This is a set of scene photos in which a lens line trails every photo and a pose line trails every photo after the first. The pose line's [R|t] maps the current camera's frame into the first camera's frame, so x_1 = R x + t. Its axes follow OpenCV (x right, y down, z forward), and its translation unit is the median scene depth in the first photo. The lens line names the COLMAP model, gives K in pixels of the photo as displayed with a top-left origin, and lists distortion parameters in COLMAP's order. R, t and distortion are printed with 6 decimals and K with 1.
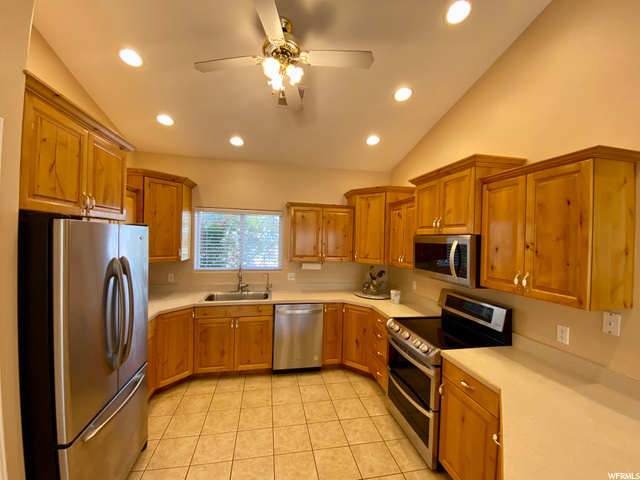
lens RADIAL K [[258.1, 0, 318.0], [0, 258.1, 240.5], [0, 0, 1]] dist [0.024378, -0.022554]
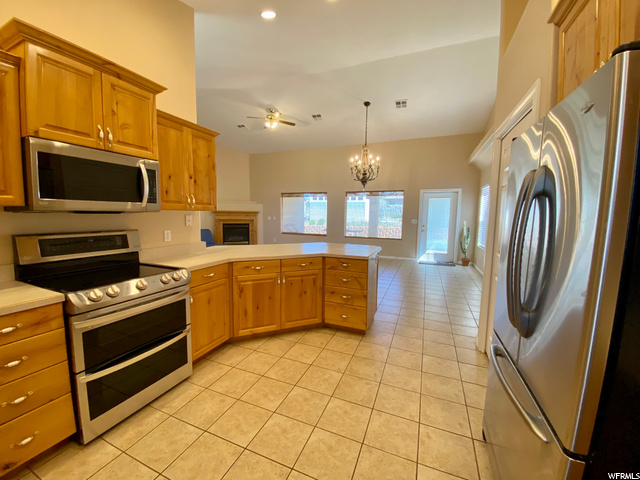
lens RADIAL K [[258.1, 0, 318.0], [0, 258.1, 240.5], [0, 0, 1]] dist [0.024378, -0.022554]
pose [[-0.832093, -0.089831, 0.547312, -0.393594], [-0.028234, 0.992378, 0.119956, 0.106628], [-0.553916, 0.084362, -0.828287, 1.065834]]
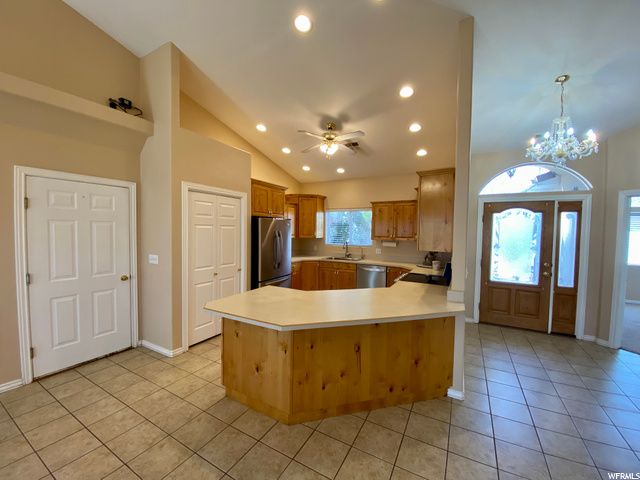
lens RADIAL K [[258.1, 0, 318.0], [0, 258.1, 240.5], [0, 0, 1]] dist [0.024378, -0.022554]
pose [[0.761427, 0.011814, -0.648143, 0.738318], [-0.000662, 0.999848, 0.017446, 0.064151], [0.648250, -0.012855, 0.761319, -0.457386]]
